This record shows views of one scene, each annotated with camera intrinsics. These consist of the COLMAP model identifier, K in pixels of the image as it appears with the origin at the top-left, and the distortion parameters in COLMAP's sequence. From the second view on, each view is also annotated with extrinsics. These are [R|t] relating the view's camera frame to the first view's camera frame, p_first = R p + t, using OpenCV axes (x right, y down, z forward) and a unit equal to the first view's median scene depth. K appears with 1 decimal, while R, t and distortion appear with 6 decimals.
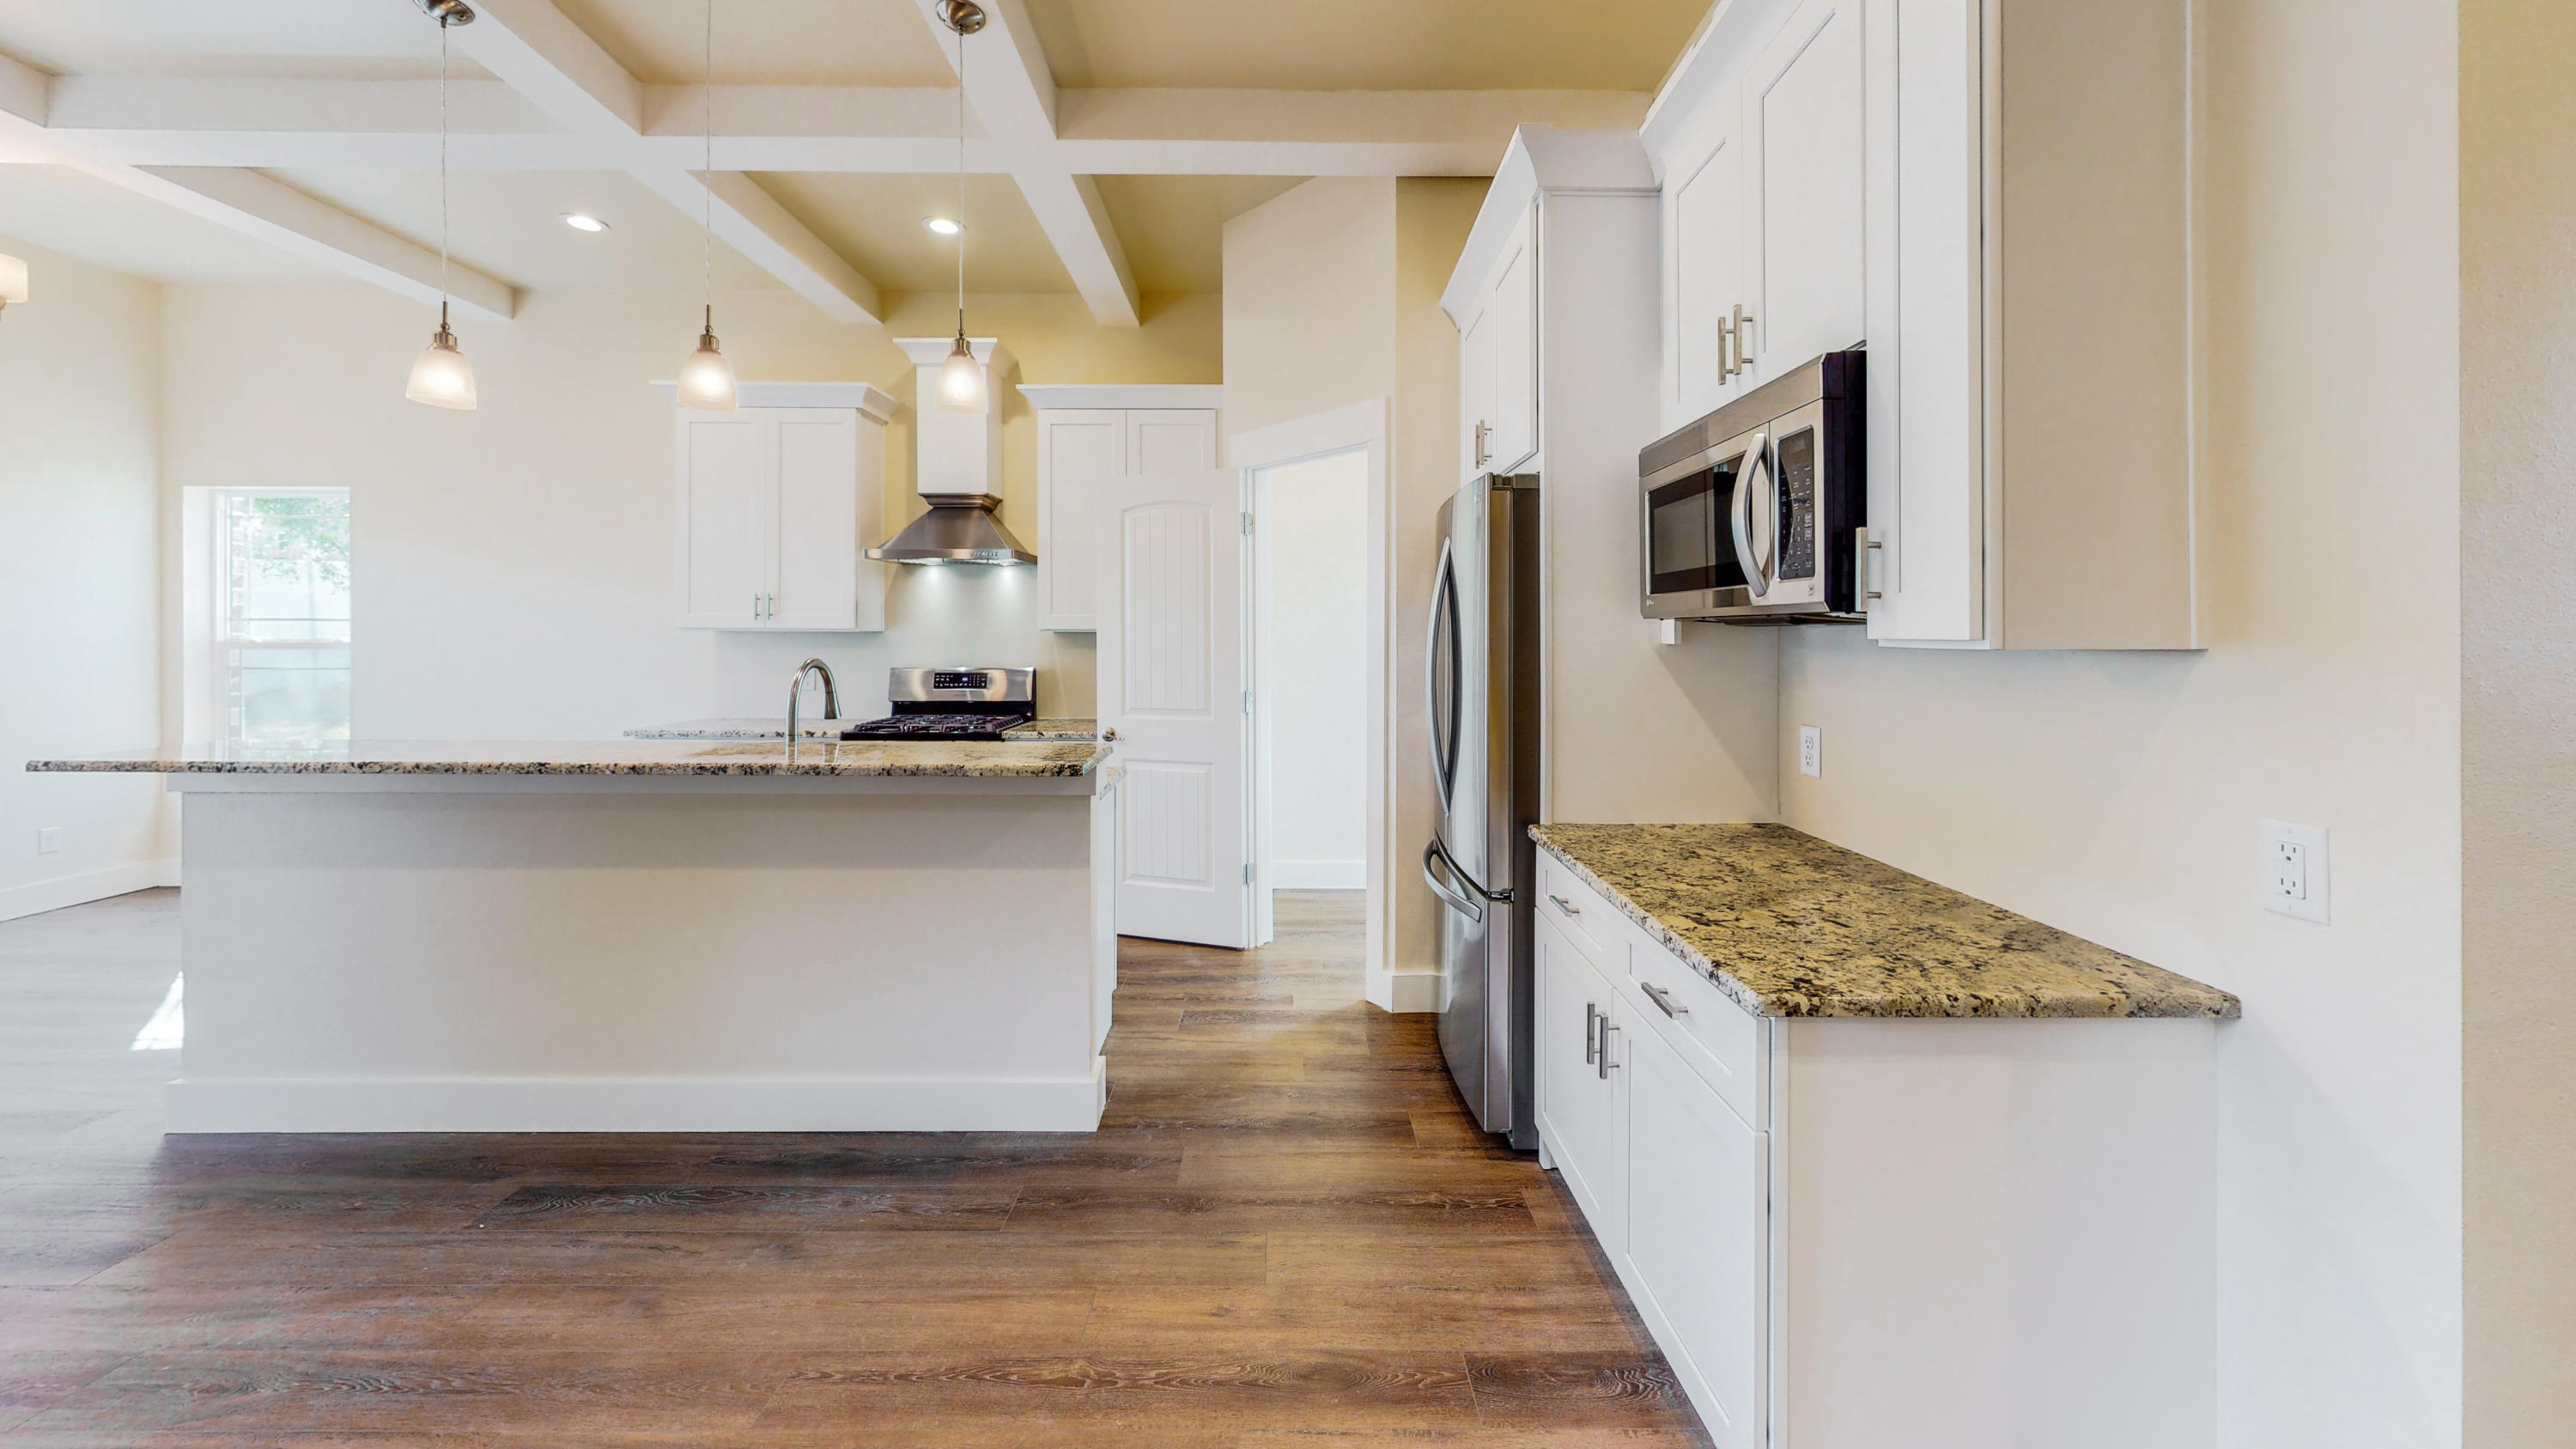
lens RADIAL K [[950.2, 0, 1311.6], [0, 950.2, 715.7], [0, 0, 1]] dist [-0.000970, -0.000074]
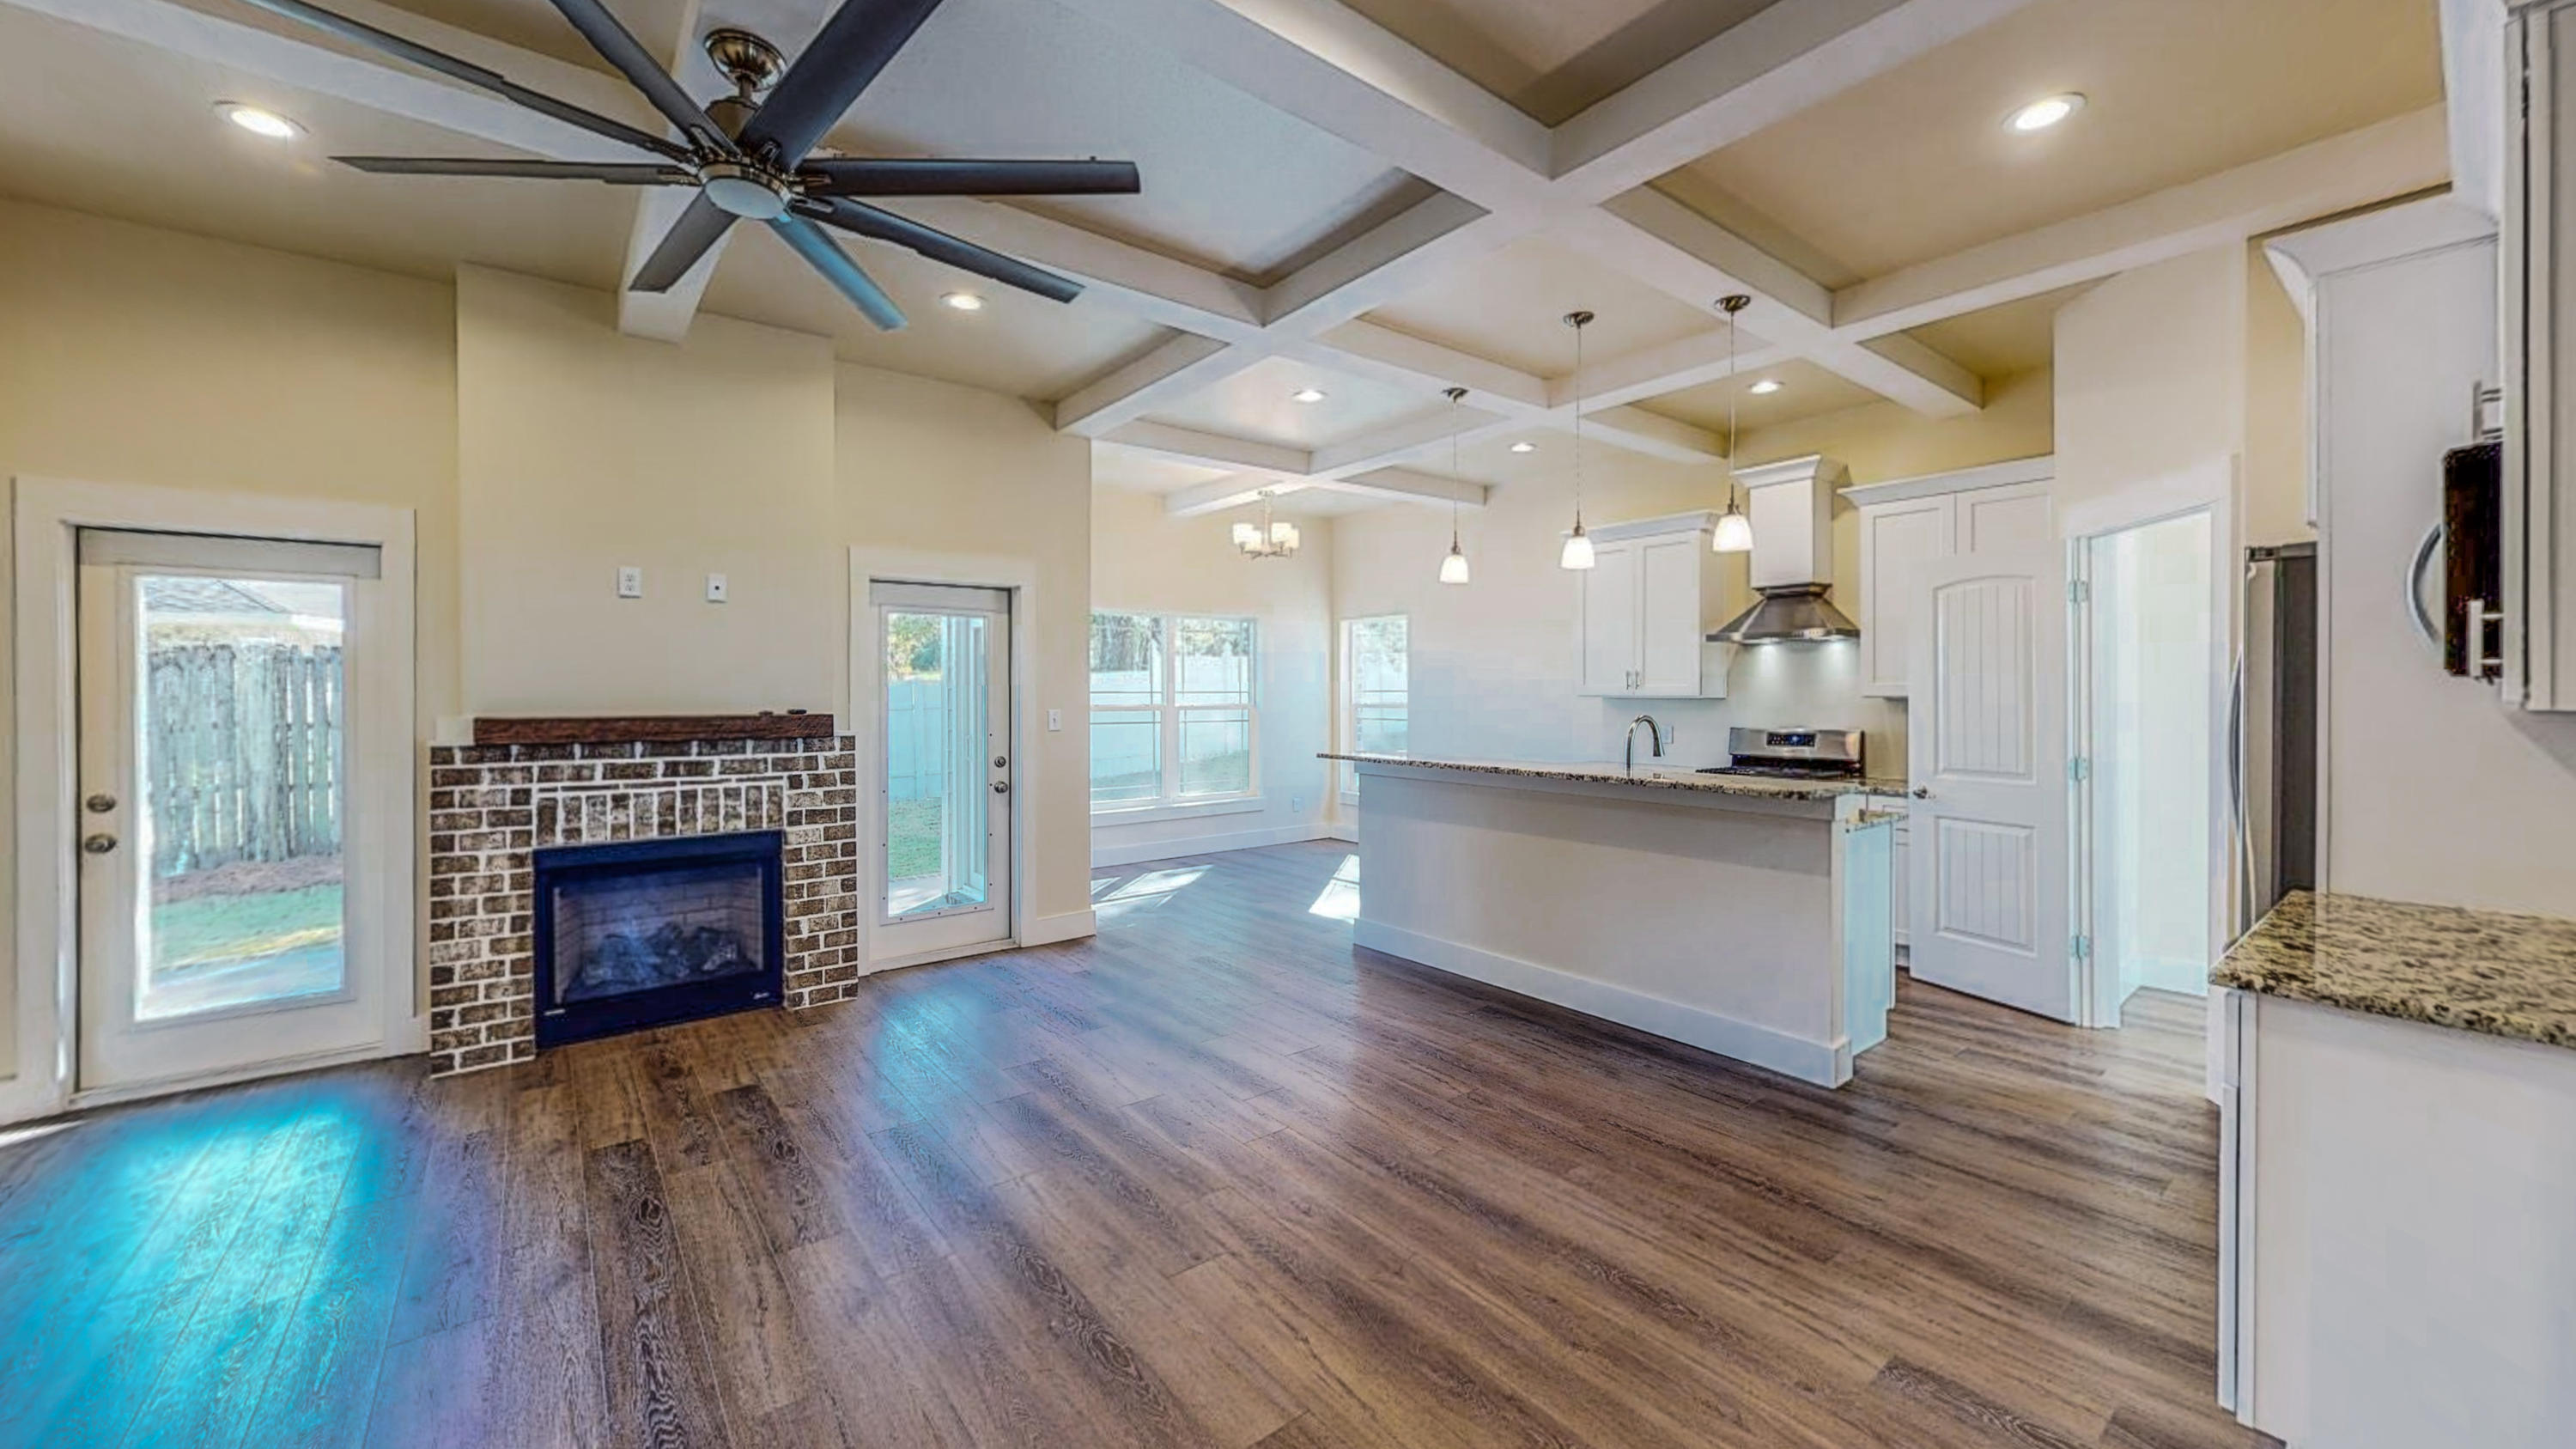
lens RADIAL K [[947.8, 0, 1235.5], [0, 947.8, 697.8], [0, 0, 1]] dist [0.019600, 0.000107]
pose [[0.575909, 0.001639, -0.817512, 0.356531], [-0.072944, 0.996112, -0.049390, 0.036522], [0.814253, 0.088077, 0.573790, -0.426892]]
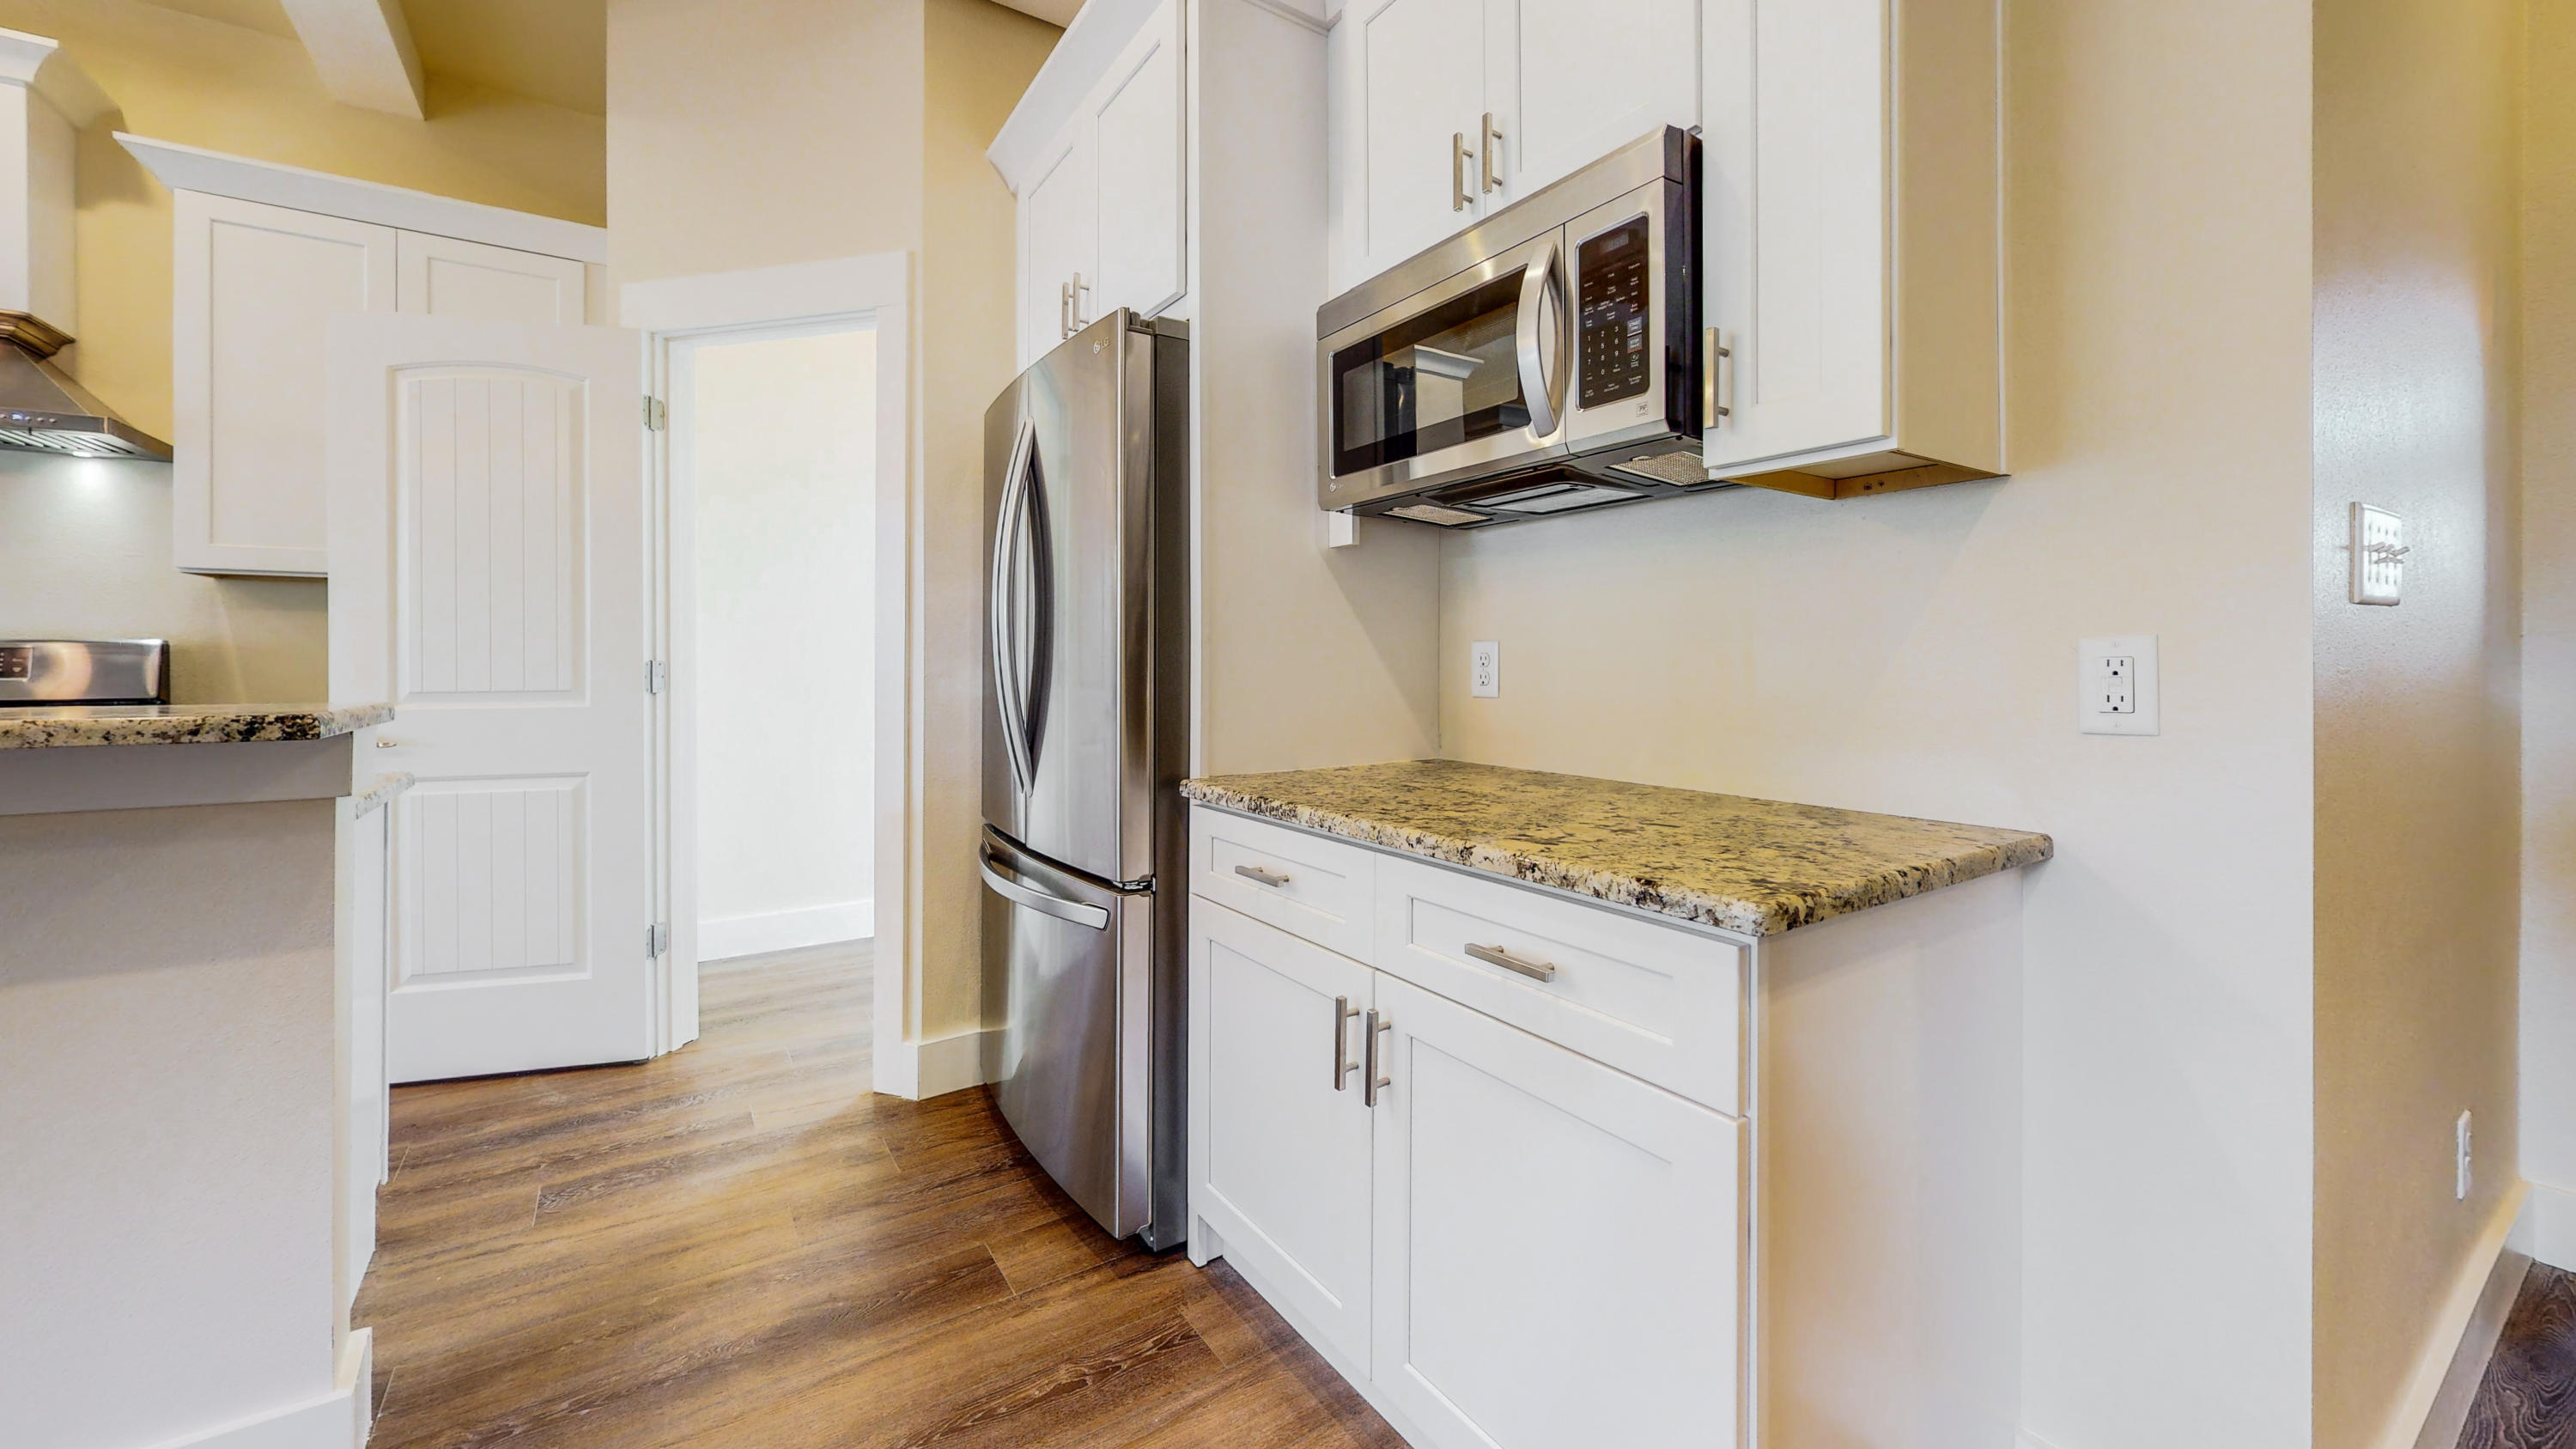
lens RADIAL K [[950.2, 0, 1314.4], [0, 950.2, 657.1], [0, 0, 1]] dist [-0.000970, -0.000074]
pose [[0.822883, 0.006876, 0.568169, -0.094218], [0.049426, 0.995270, -0.083630, 0.073597], [-0.566057, 0.096900, 0.818651, 0.280733]]
